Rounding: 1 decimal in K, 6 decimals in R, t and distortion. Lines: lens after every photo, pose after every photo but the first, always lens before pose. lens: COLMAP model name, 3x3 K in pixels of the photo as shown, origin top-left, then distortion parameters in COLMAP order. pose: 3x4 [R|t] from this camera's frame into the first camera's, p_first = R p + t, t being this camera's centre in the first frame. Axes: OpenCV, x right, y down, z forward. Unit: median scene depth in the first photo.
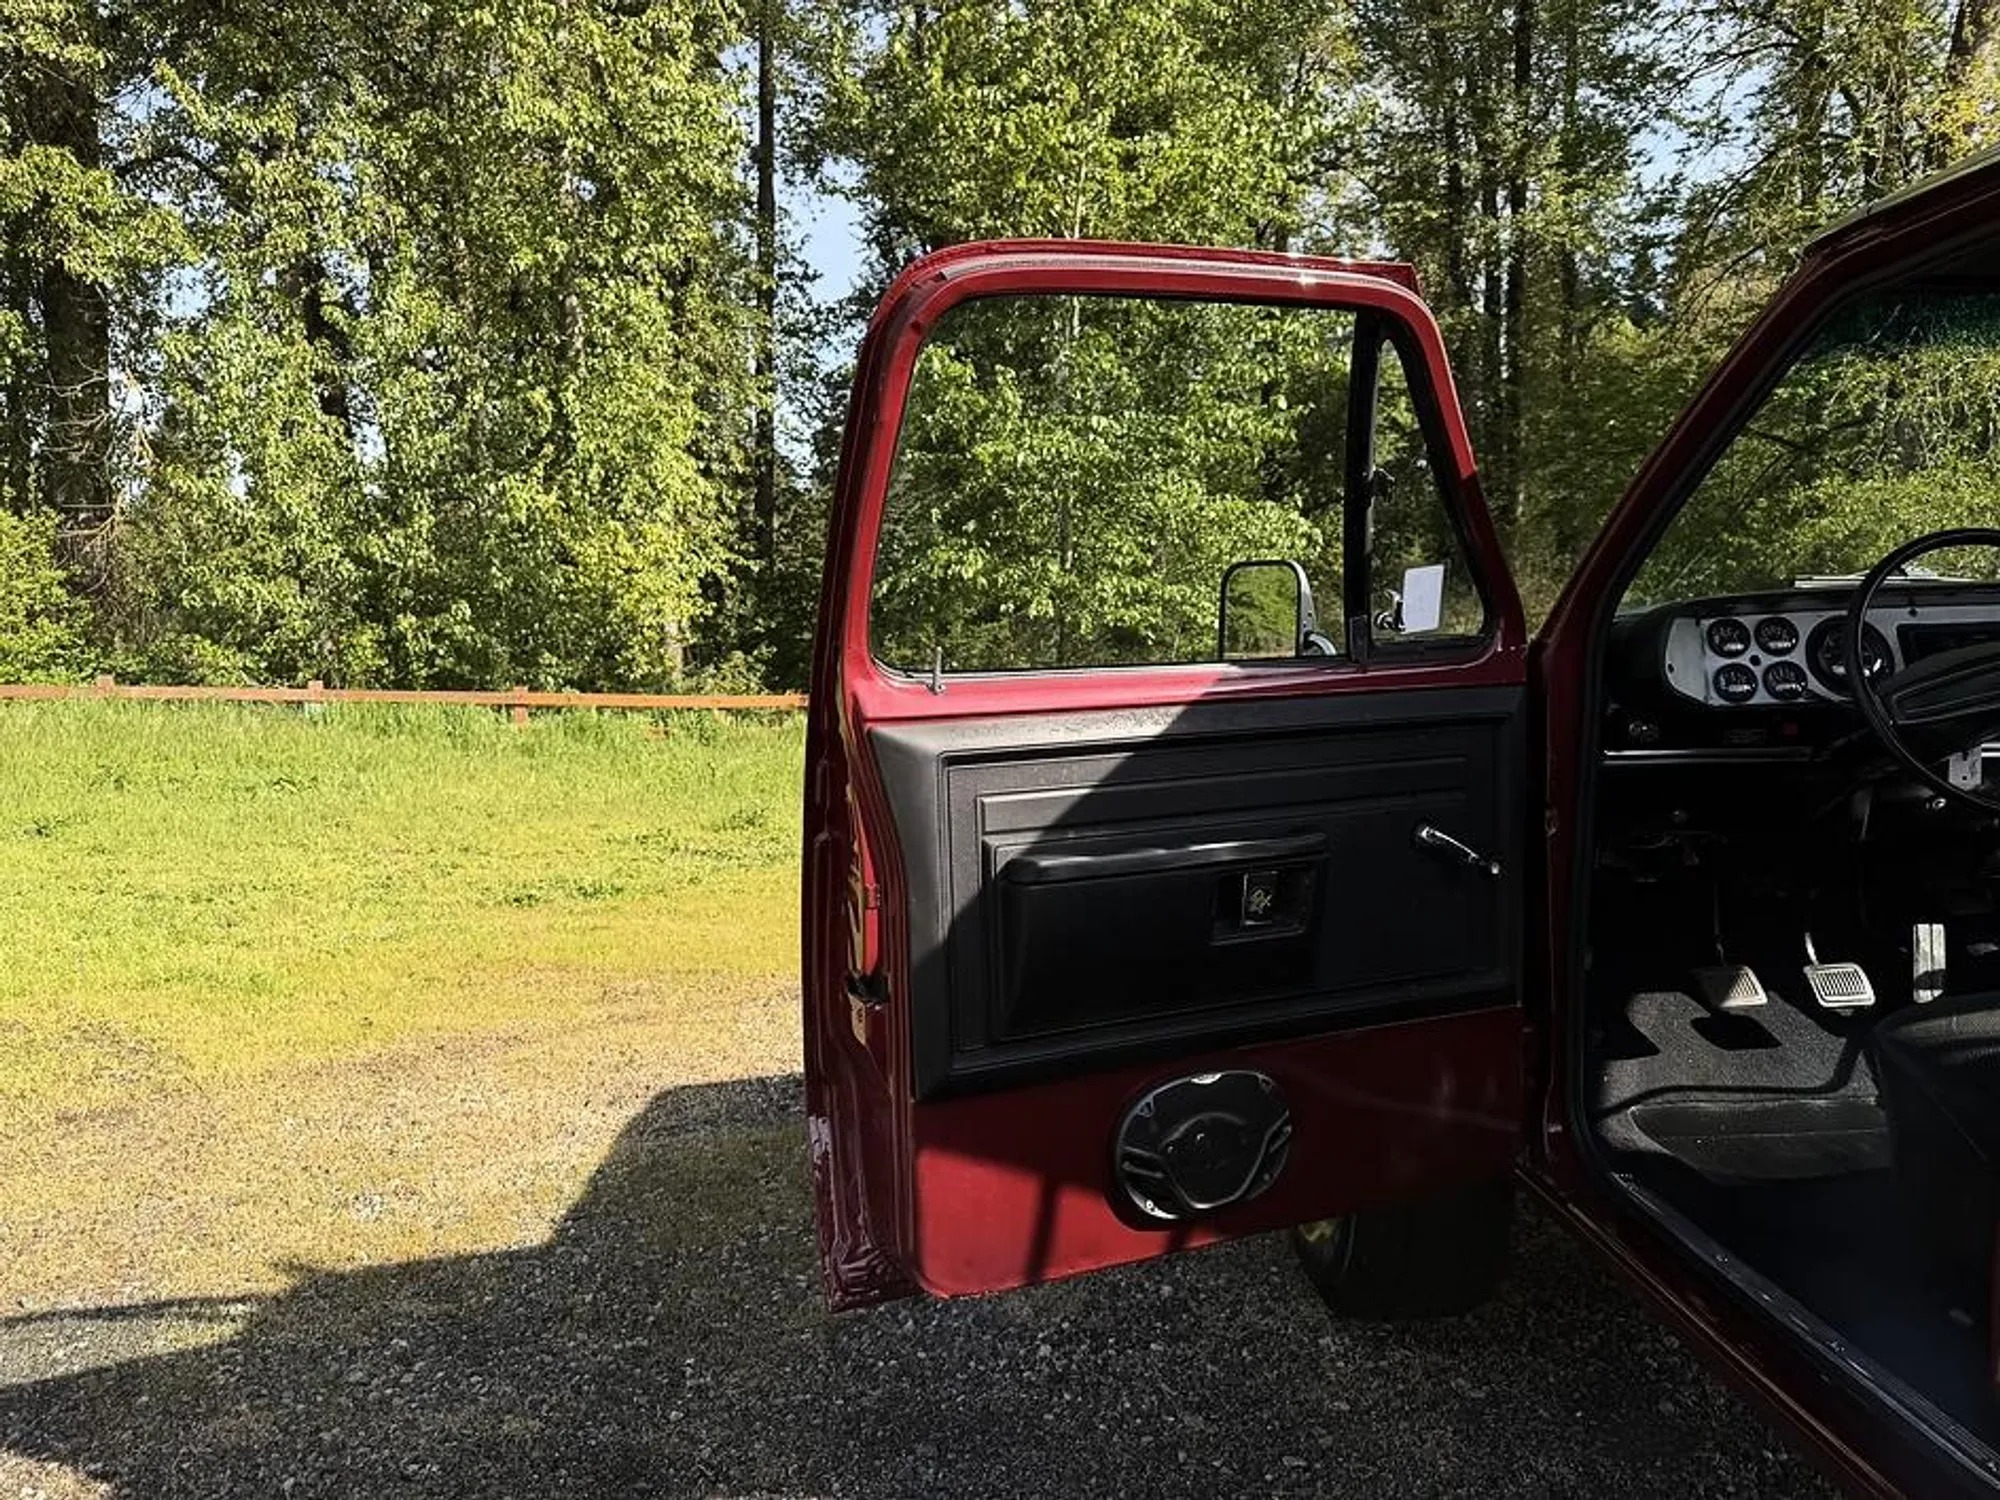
lens RADIAL K [[1409.7, 0, 978.1], [0, 1409.7, 764.6], [0, 0, 1]] dist [0.029452, -0.037044]
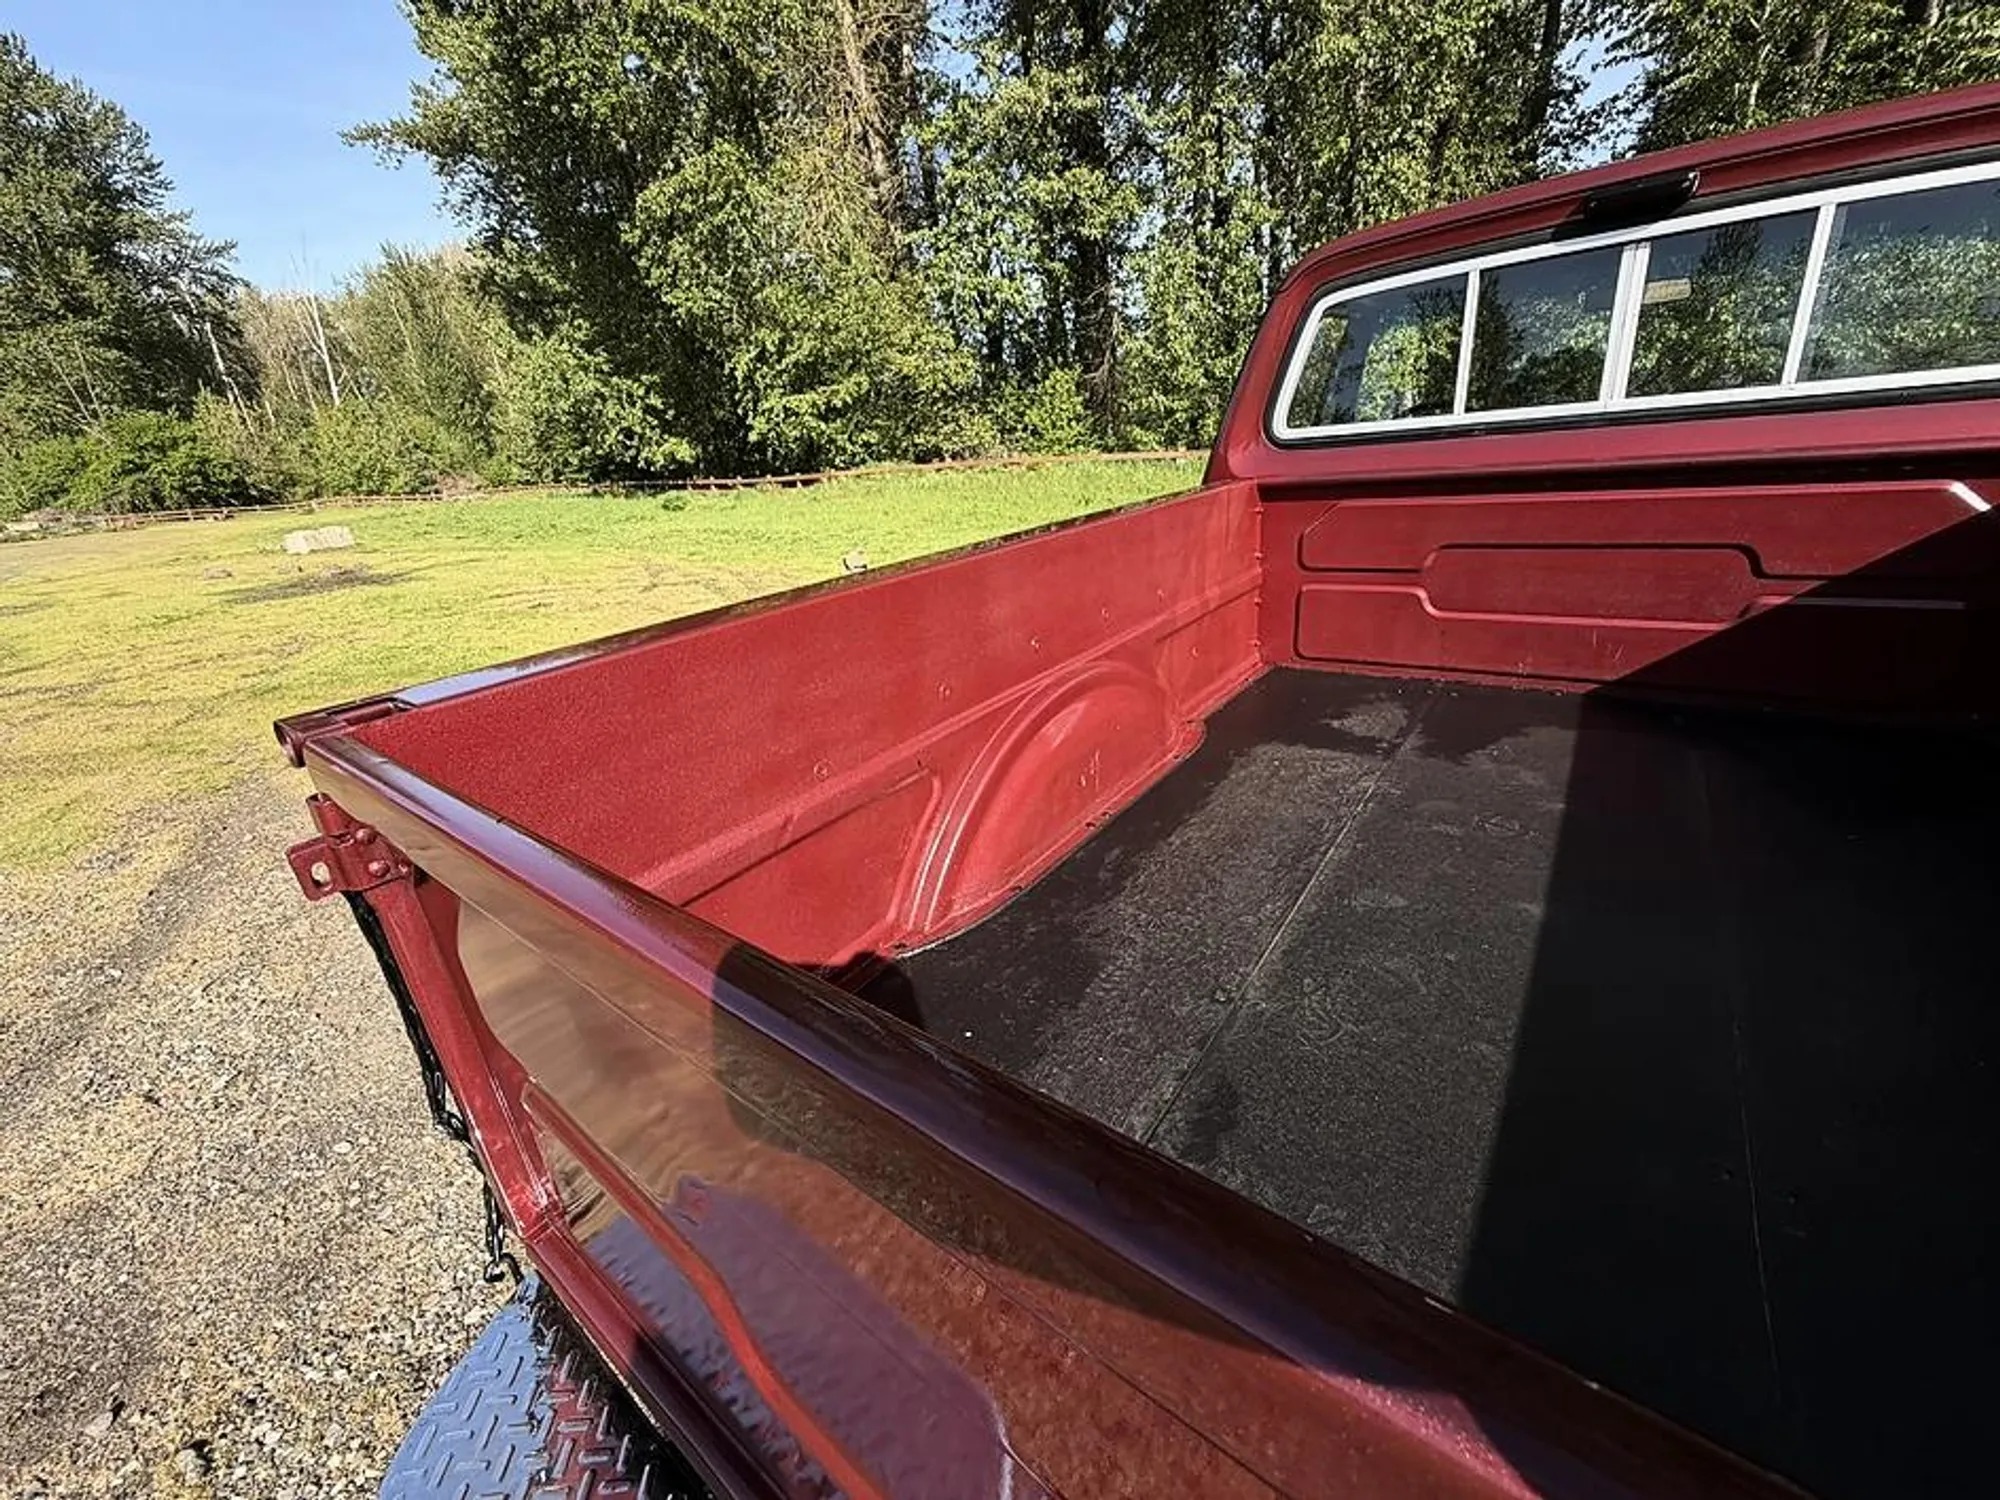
lens RADIAL K [[793.5, 0, 997.1], [0, 793.5, 751.8], [0, 0, 1]] dist [-0.002270, 0.000085]
pose [[0.759711, 0.182706, -0.624065, 0.088801], [0.024188, 0.951111, 0.307900, -0.000784], [0.649811, -0.249010, 0.718150, -0.060439]]
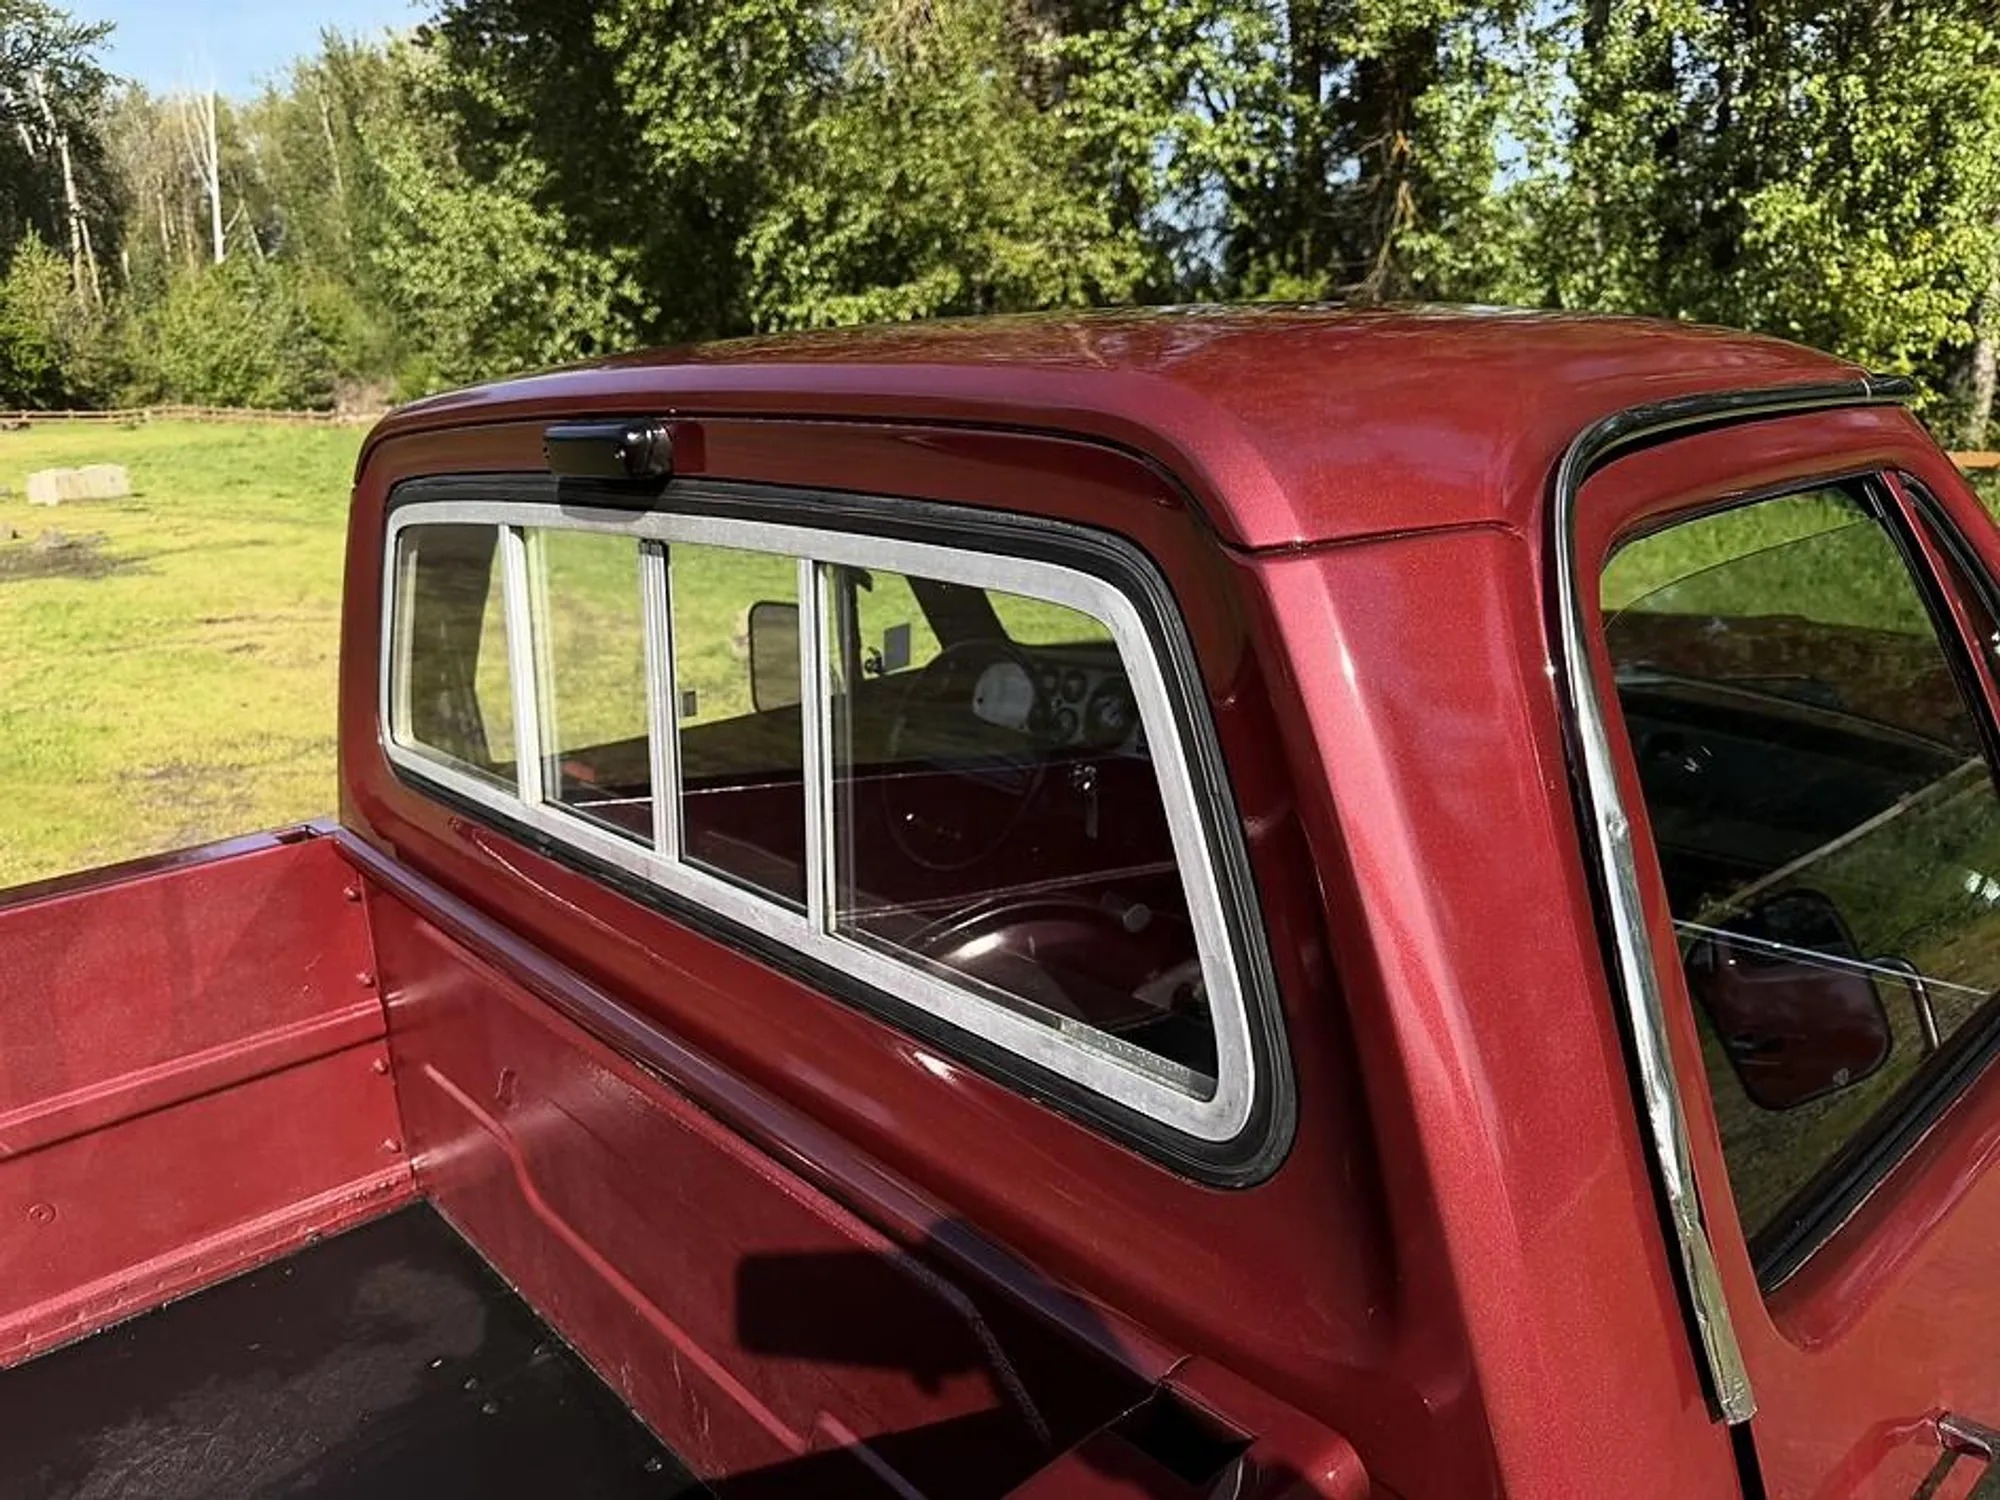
lens RADIAL K [[1429.6, 0, 992.9], [0, 1429.6, 765.2], [0, 0, 1]] dist [0.007271, -0.013136]
pose [[0.628852, 0.189792, -0.754006, 0.134232], [-0.038152, 0.976115, 0.213880, -0.023067], [0.776589, -0.105732, 0.621072, 0.011574]]
